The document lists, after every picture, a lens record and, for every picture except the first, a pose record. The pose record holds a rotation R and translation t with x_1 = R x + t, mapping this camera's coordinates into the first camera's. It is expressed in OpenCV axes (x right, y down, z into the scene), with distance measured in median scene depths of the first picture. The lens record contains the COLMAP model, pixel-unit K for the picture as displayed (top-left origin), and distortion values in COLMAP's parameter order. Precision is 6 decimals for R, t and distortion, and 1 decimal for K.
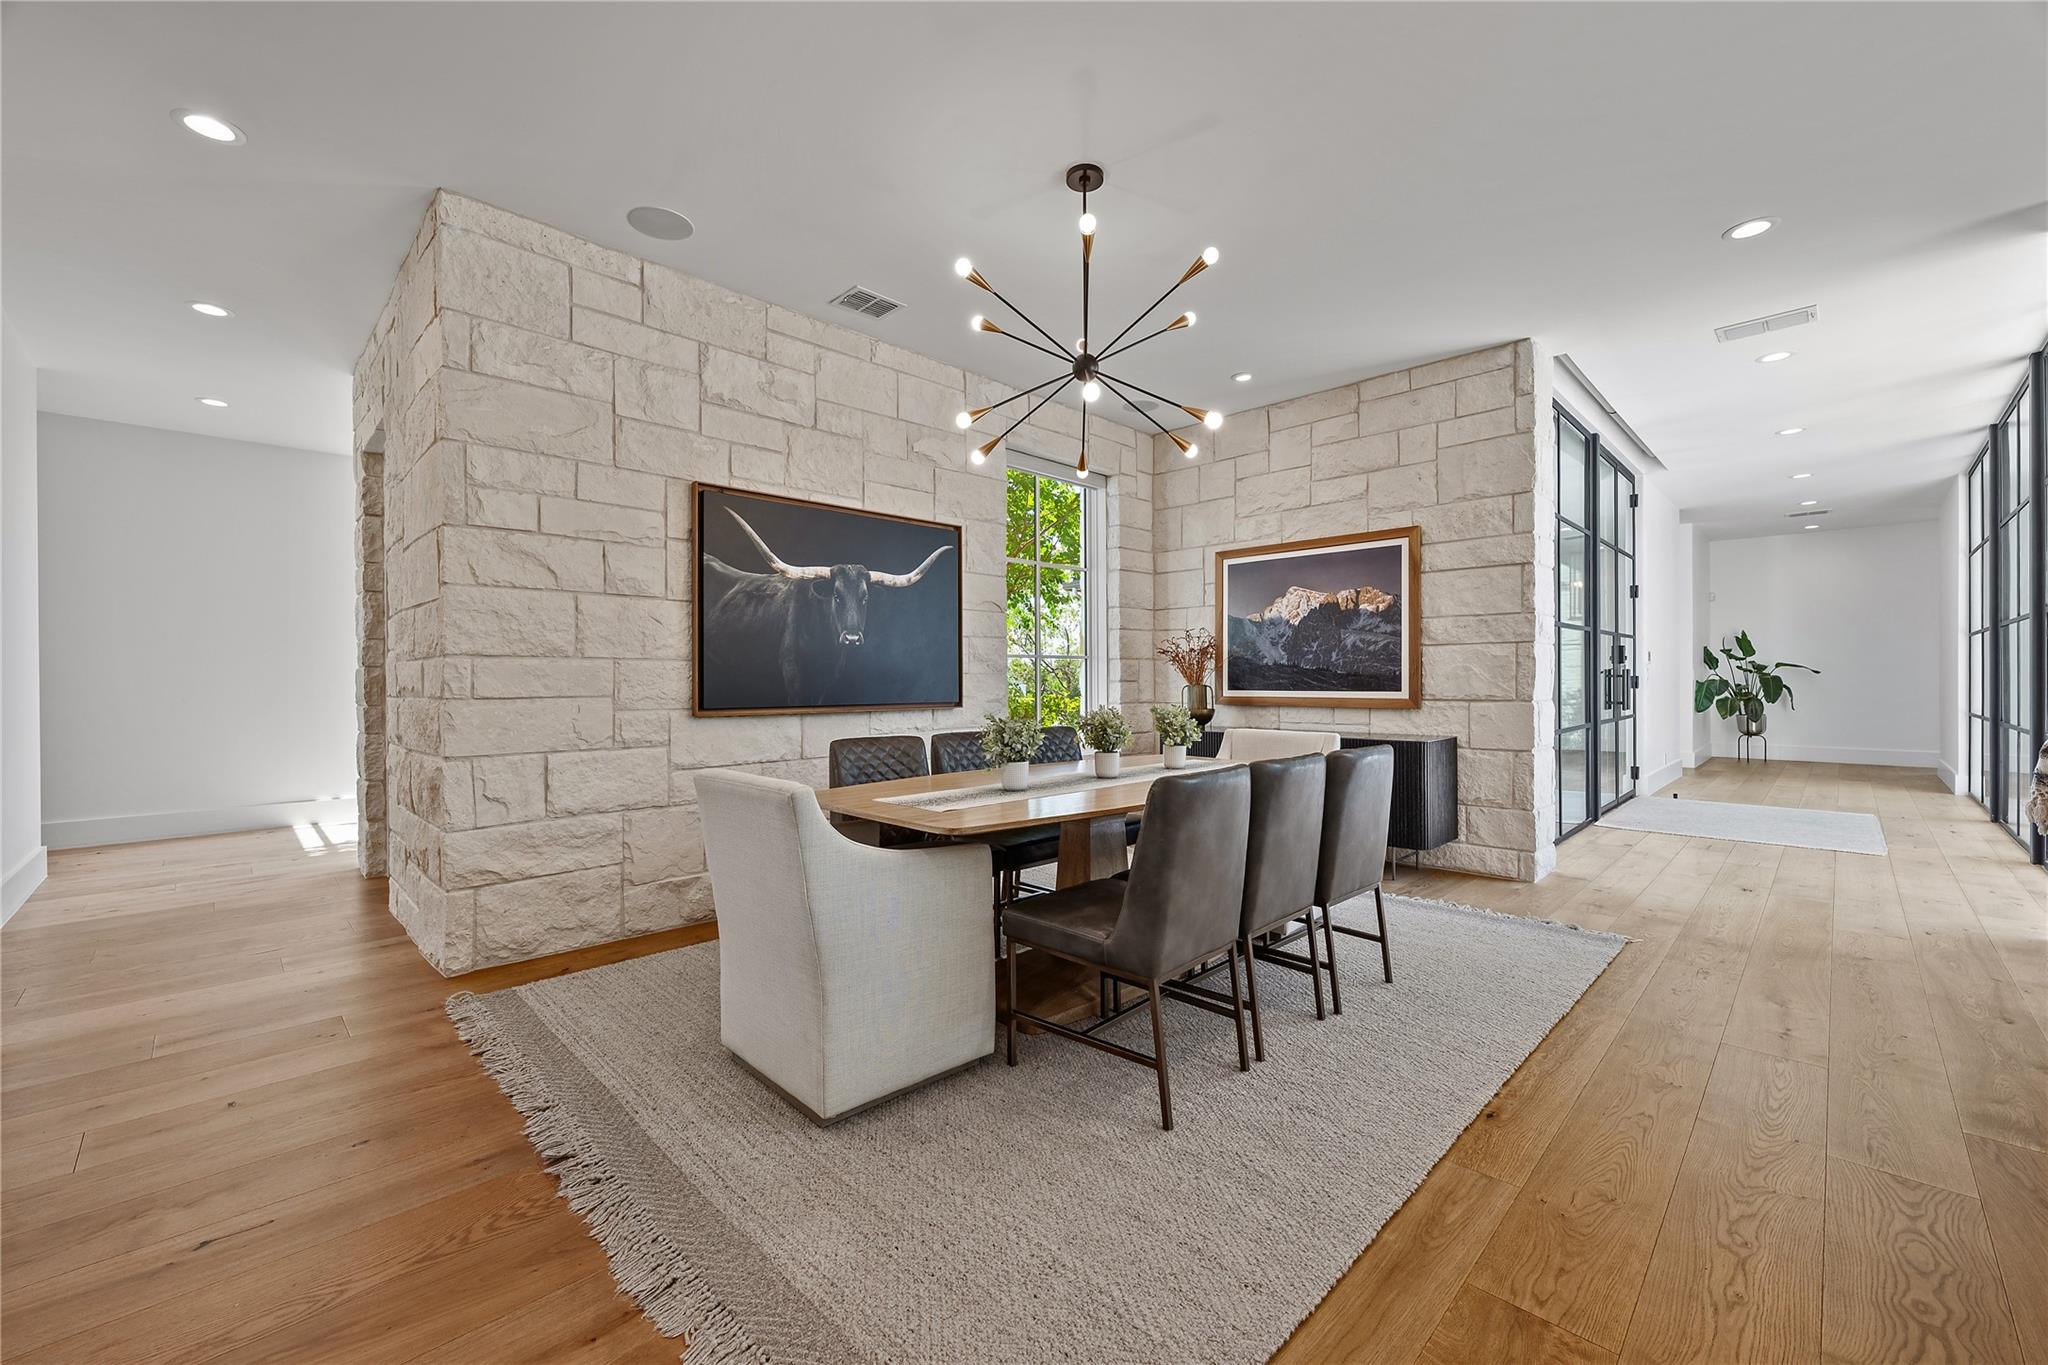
lens RADIAL K [[811.0, 0, 1024.2], [0, 811.0, 680.7], [0, 0, 1]] dist [-0.003270, -0.000111]
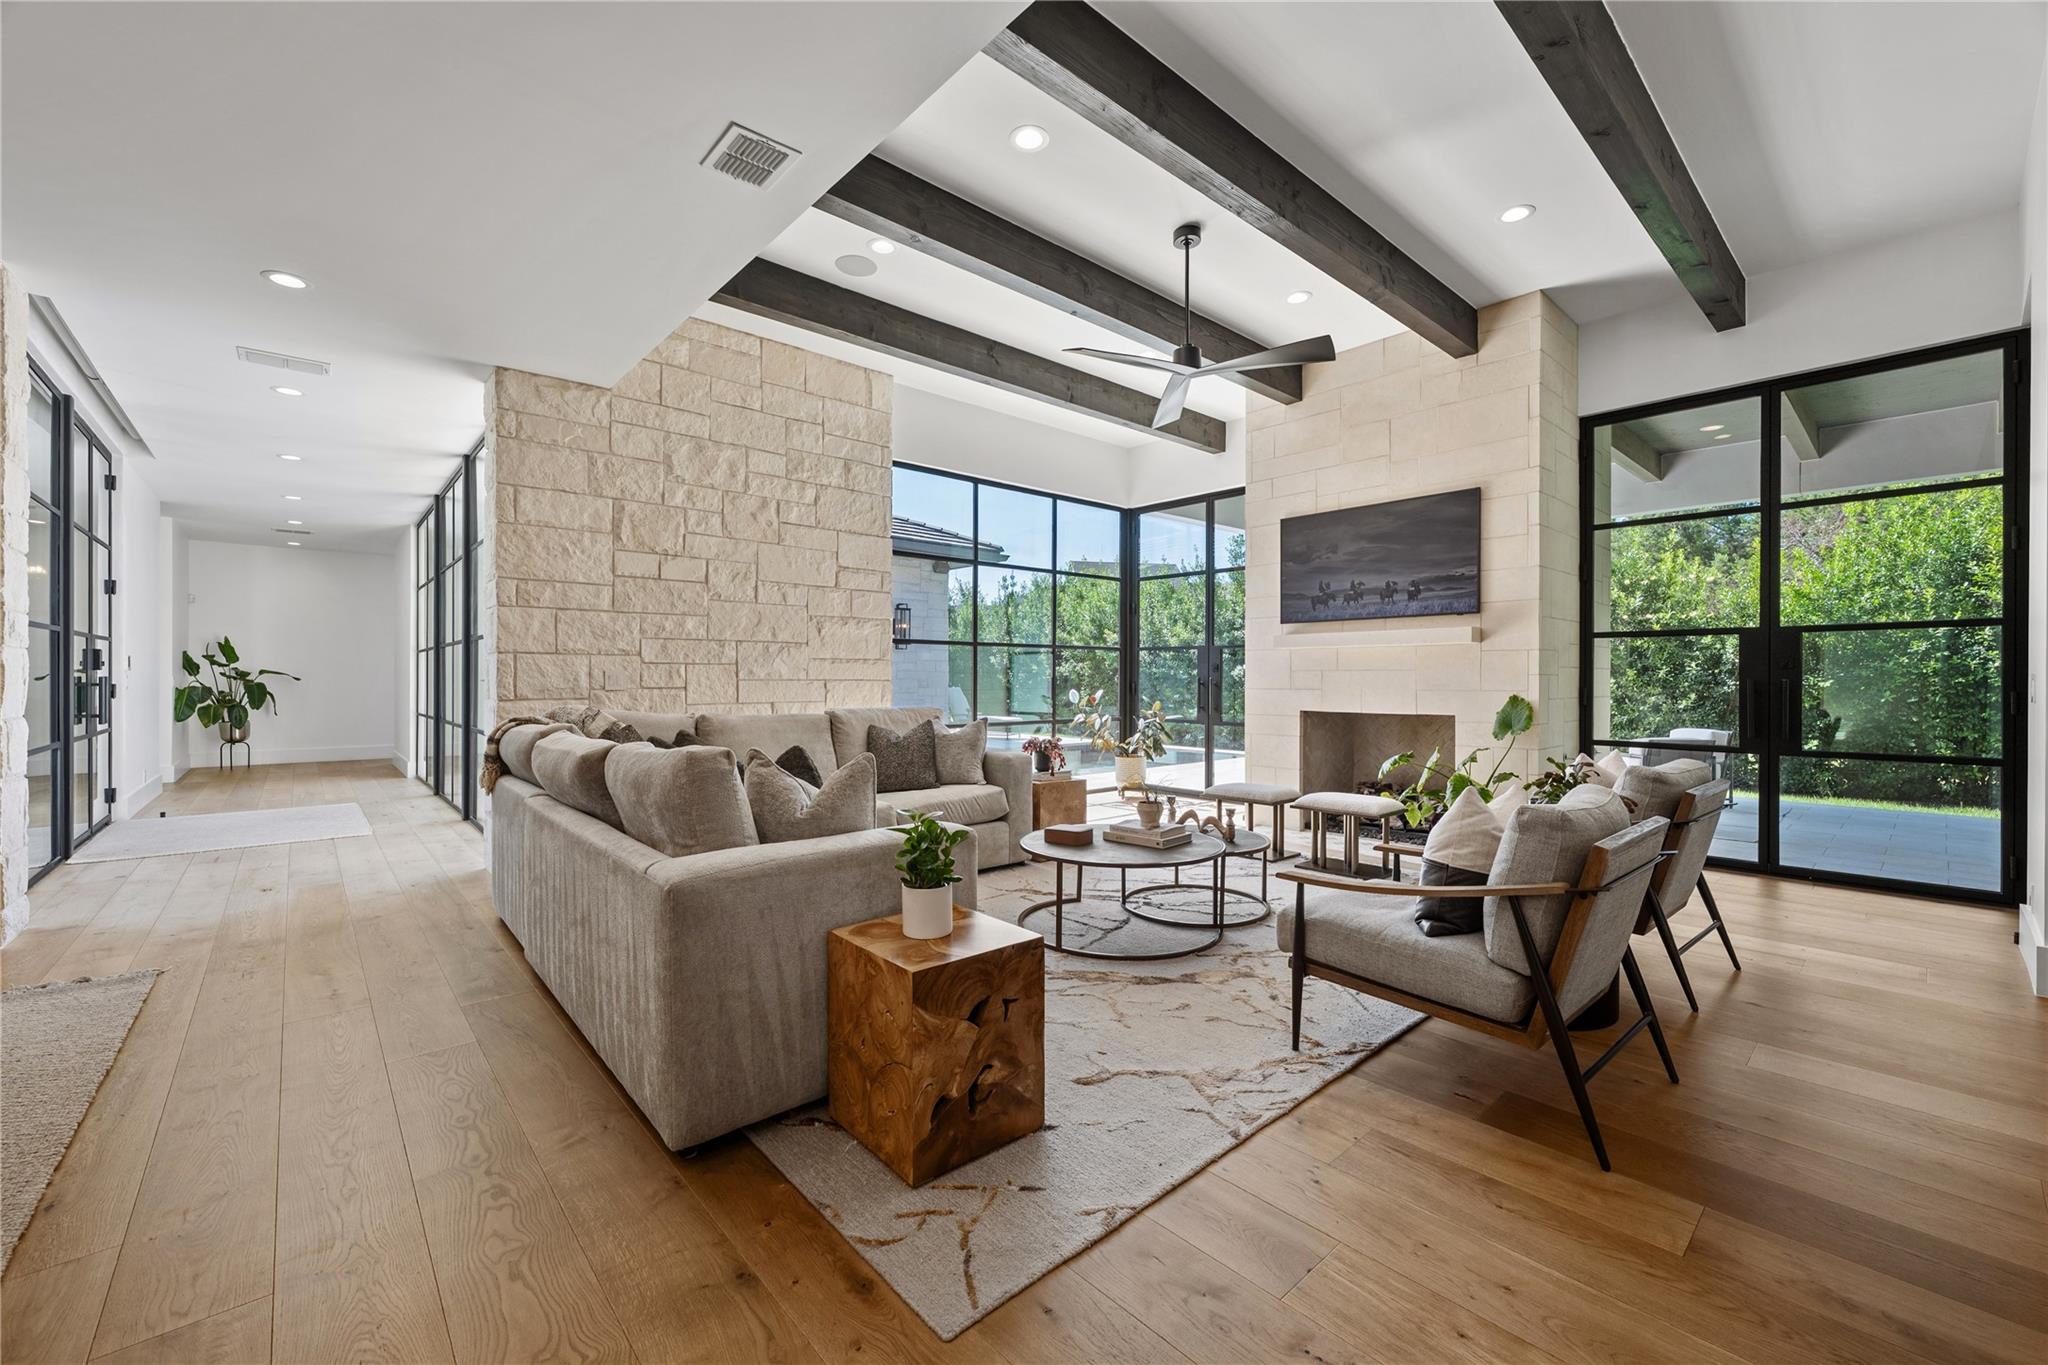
lens RADIAL K [[816.3, 0, 1019.8], [0, 816.3, 678.4], [0, 0, 1]] dist [0.001410, 0.000000]
pose [[0.054285, 0.005999, 0.998507, -0.077627], [0.000599, 0.999982, -0.006041, -0.006707], [-0.998525, 0.000926, 0.054280, -0.026022]]
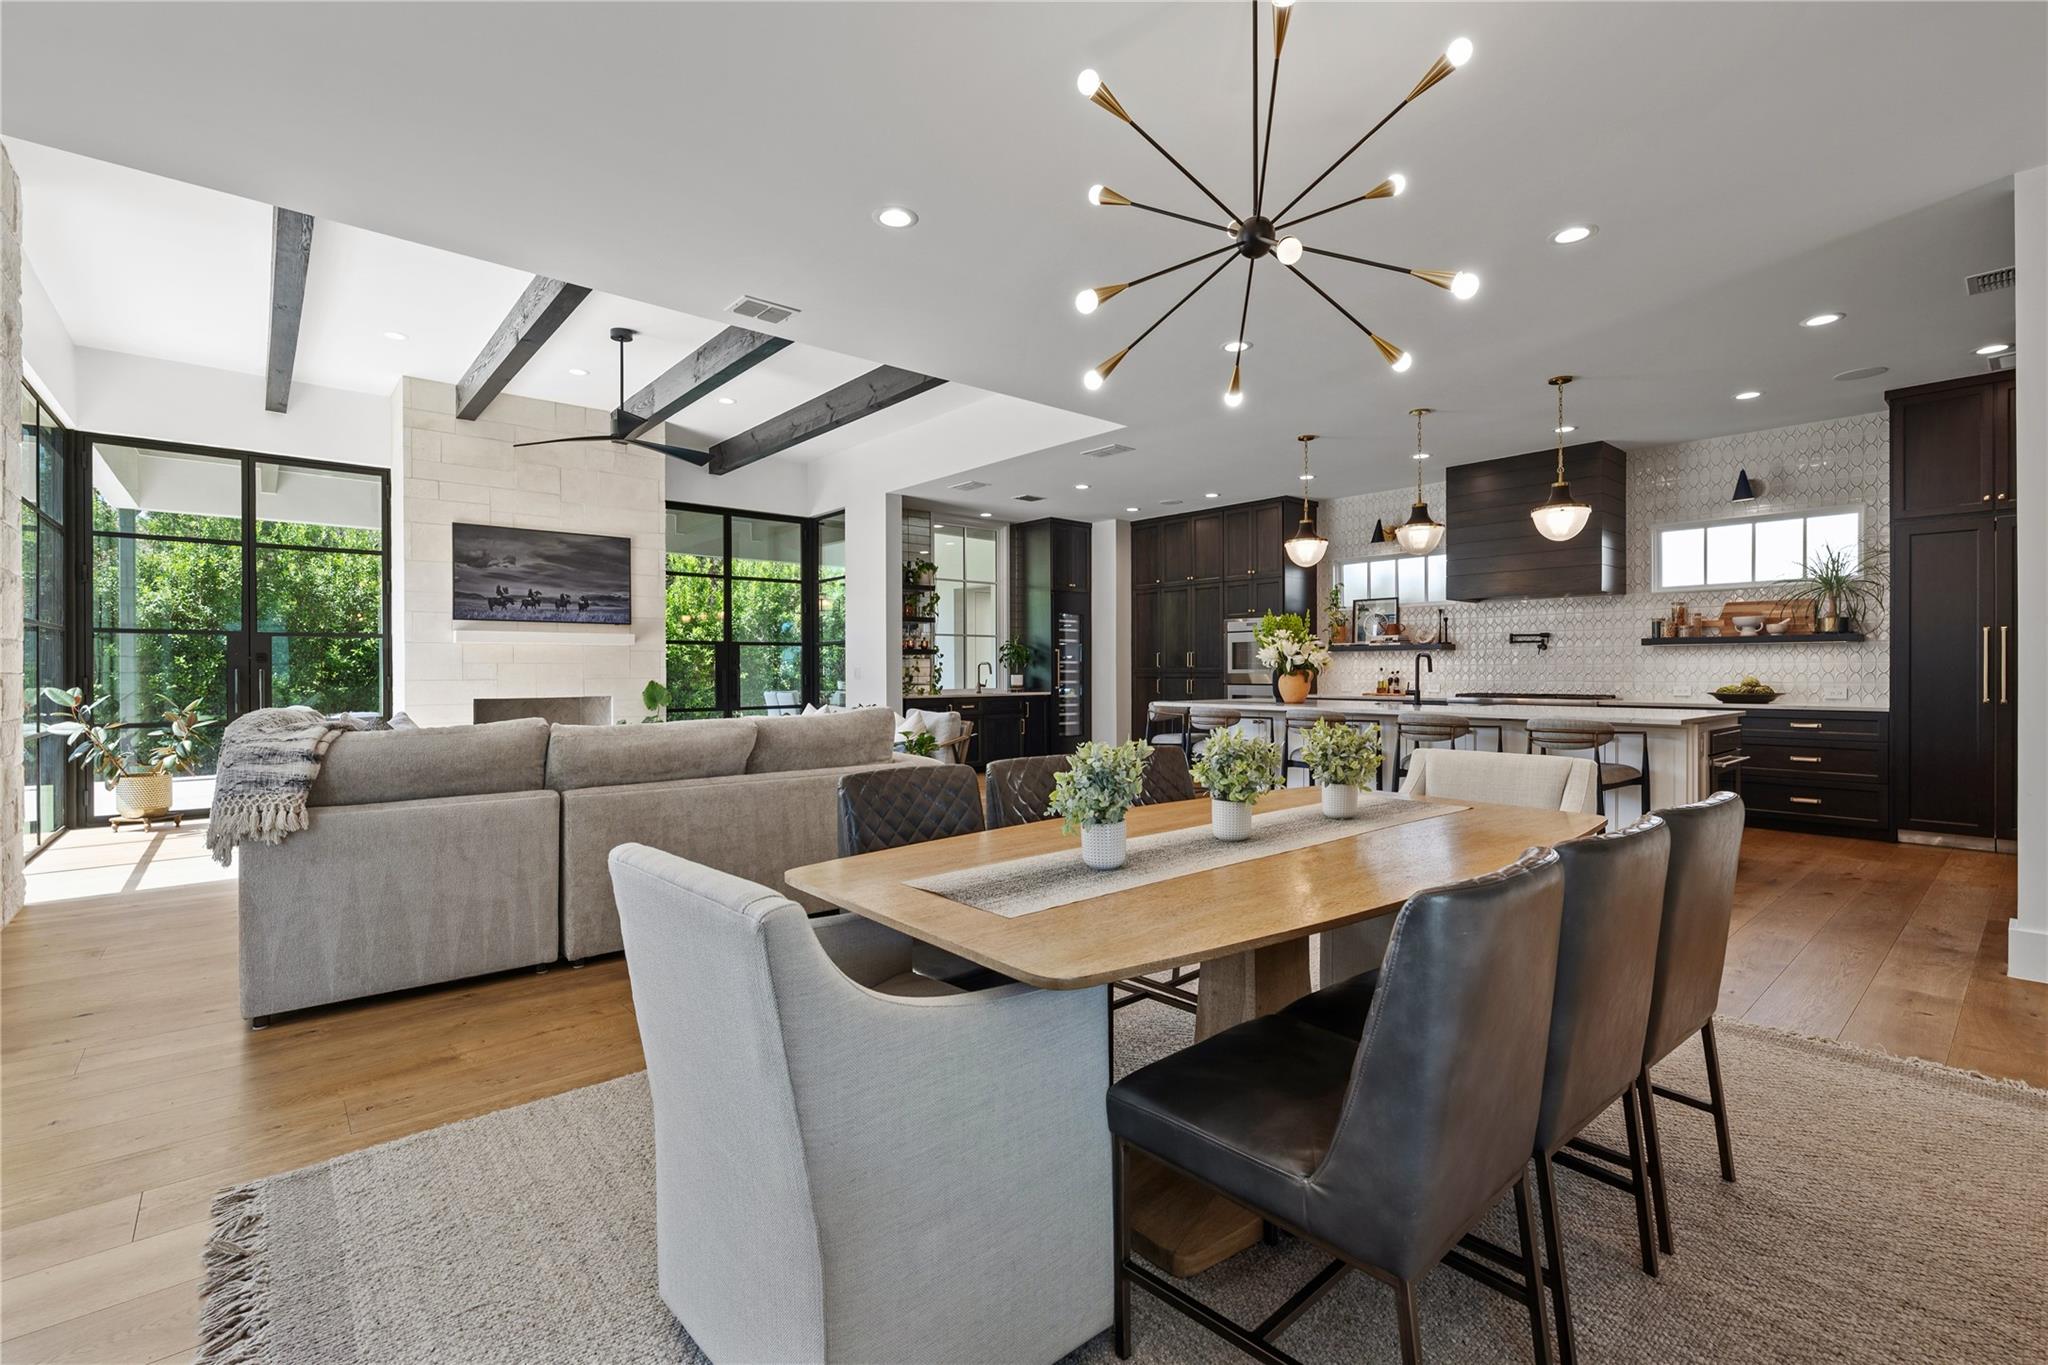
lens RADIAL K [[899.9, 0, 1021.0], [0, 899.9, 675.2], [0, 0, 1]] dist [0.000696, -0.000271]
pose [[-0.997329, 0.007810, 0.072626, 0.088059], [0.008356, 0.999939, 0.007209, -0.007758], [-0.072566, 0.007797, -0.997333, 0.765691]]
